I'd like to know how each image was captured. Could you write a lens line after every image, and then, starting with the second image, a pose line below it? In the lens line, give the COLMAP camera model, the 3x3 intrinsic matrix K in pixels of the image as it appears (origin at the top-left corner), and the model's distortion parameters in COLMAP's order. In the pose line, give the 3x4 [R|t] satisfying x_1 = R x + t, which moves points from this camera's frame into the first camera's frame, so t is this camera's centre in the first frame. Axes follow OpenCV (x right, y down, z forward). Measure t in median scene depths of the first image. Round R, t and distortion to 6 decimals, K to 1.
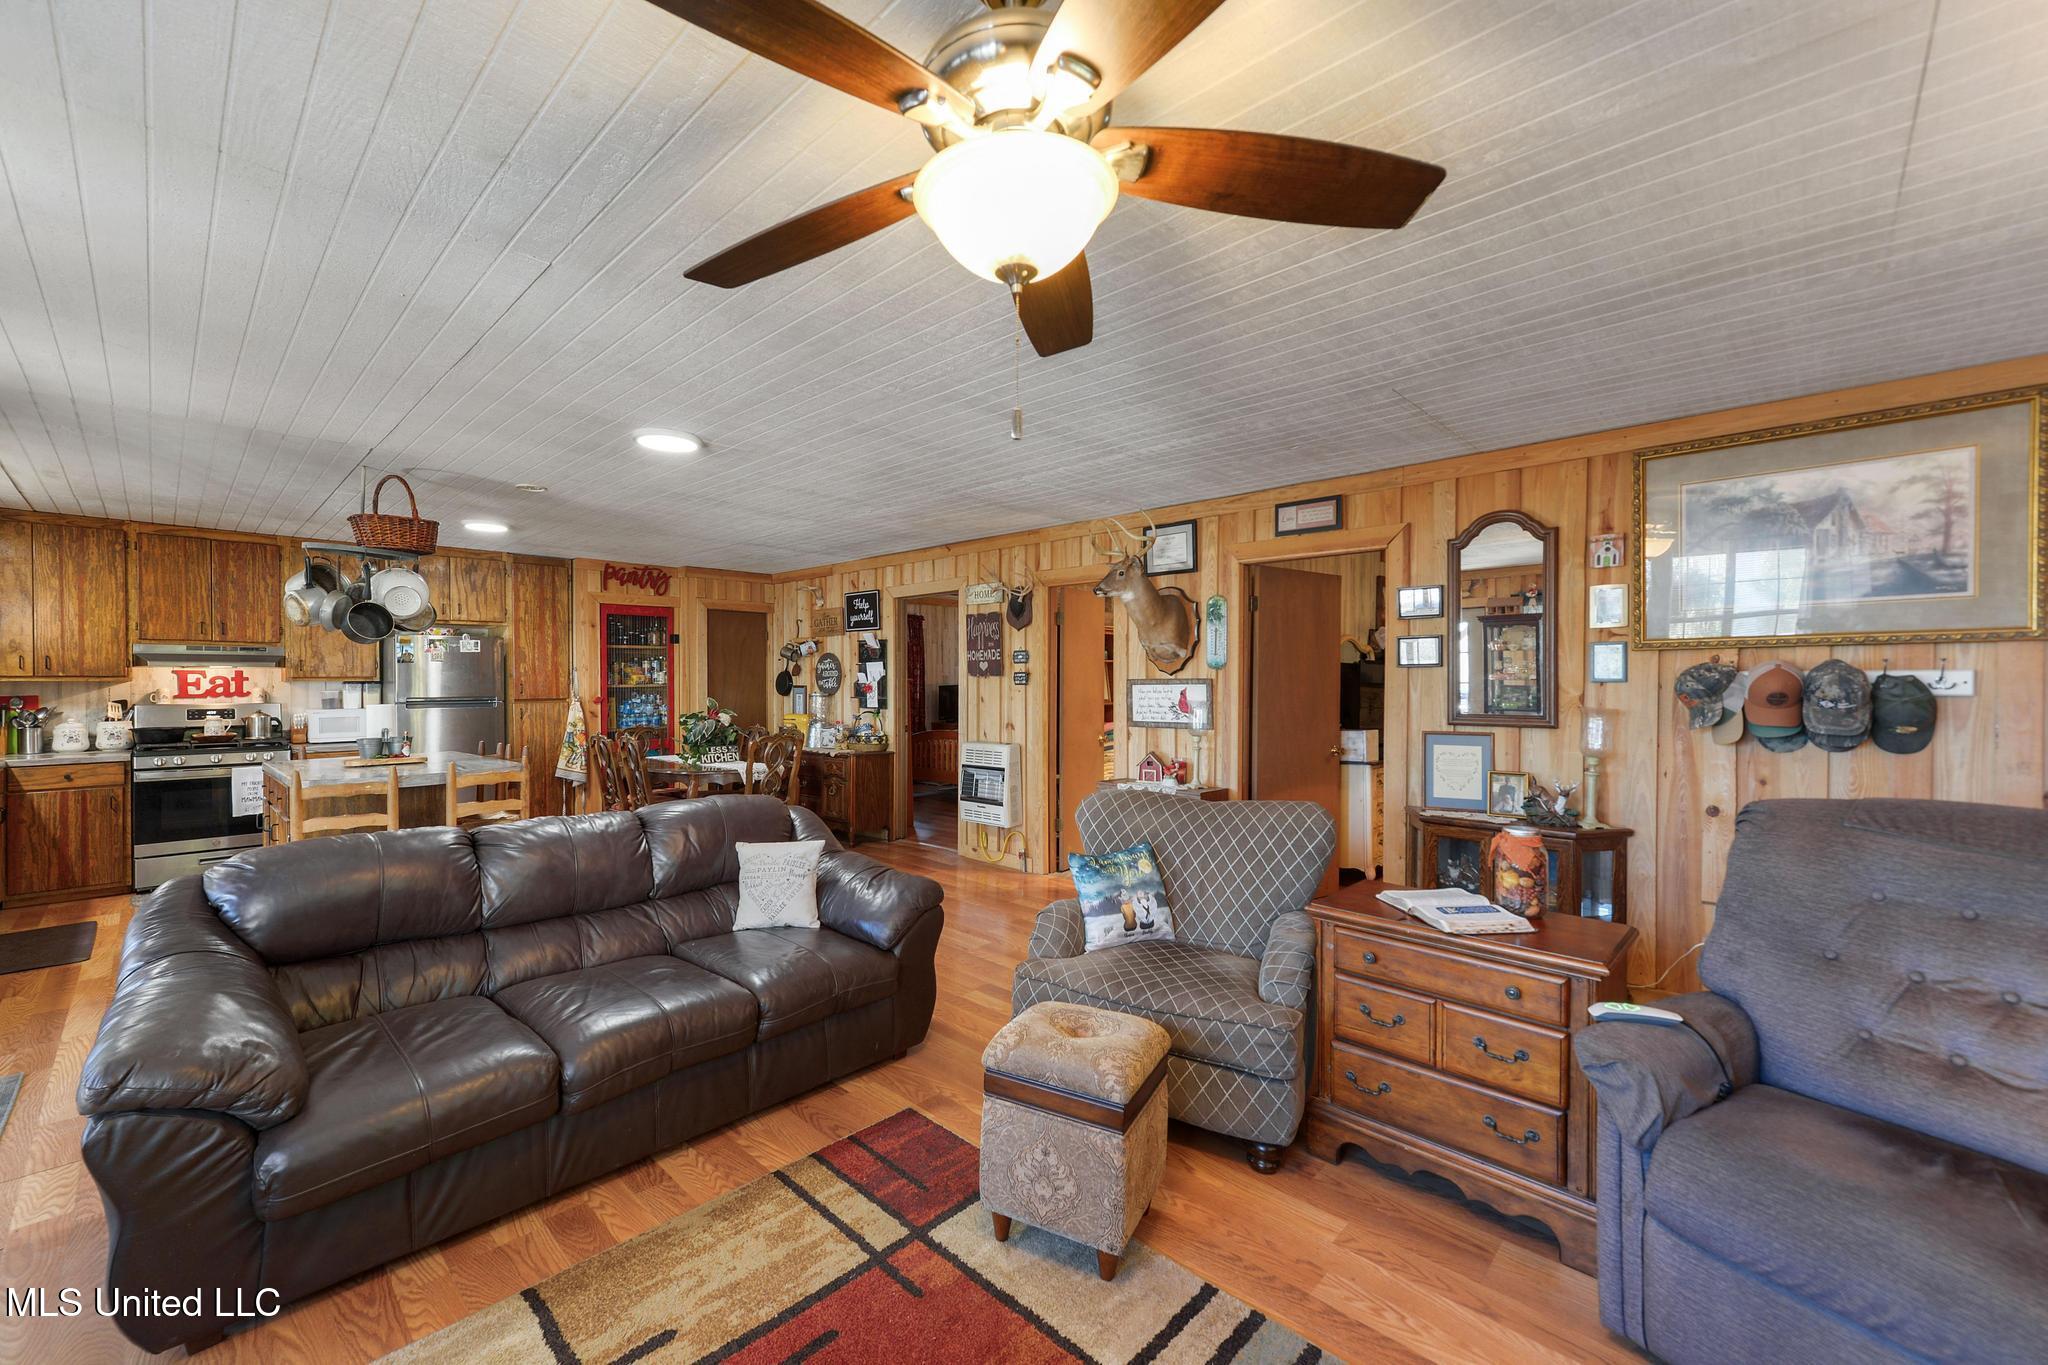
lens RADIAL K [[825.8, 0, 992.5], [0, 825.8, 685.9], [0, 0, 1]] dist [0.003378, -0.001301]
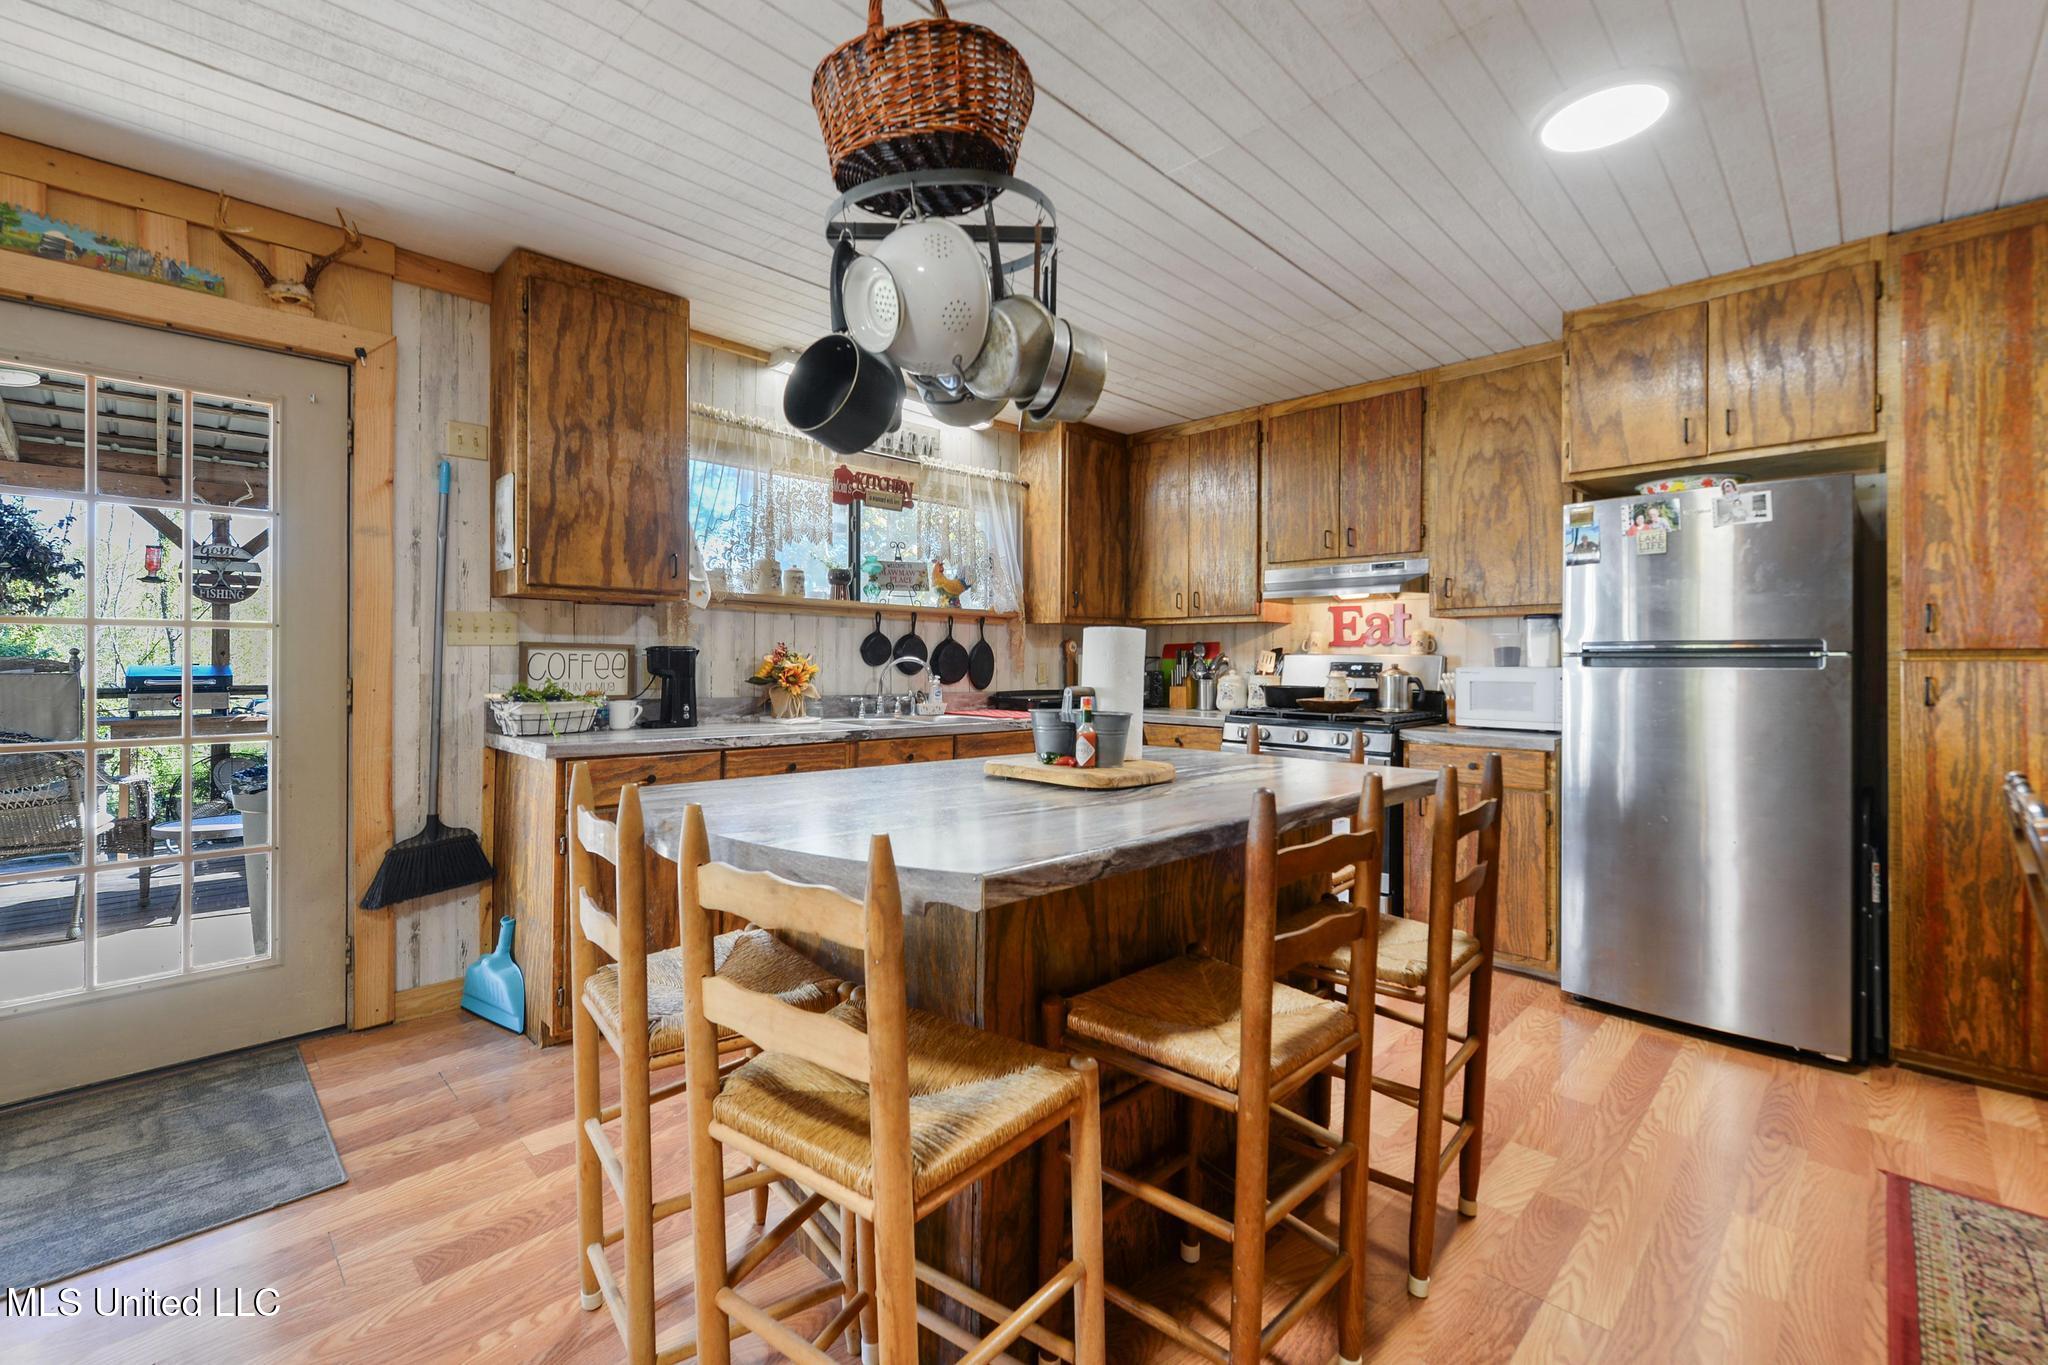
lens RADIAL K [[870.3, 0, 986.1], [0, 870.3, 659.2], [0, 0, 1]] dist [0.005925, -0.002568]
pose [[-0.009424, 0.000163, -0.999956, -0.305712], [-0.012197, 0.999926, 0.000278, 0.037305], [0.999881, 0.012199, -0.009421, 0.908682]]
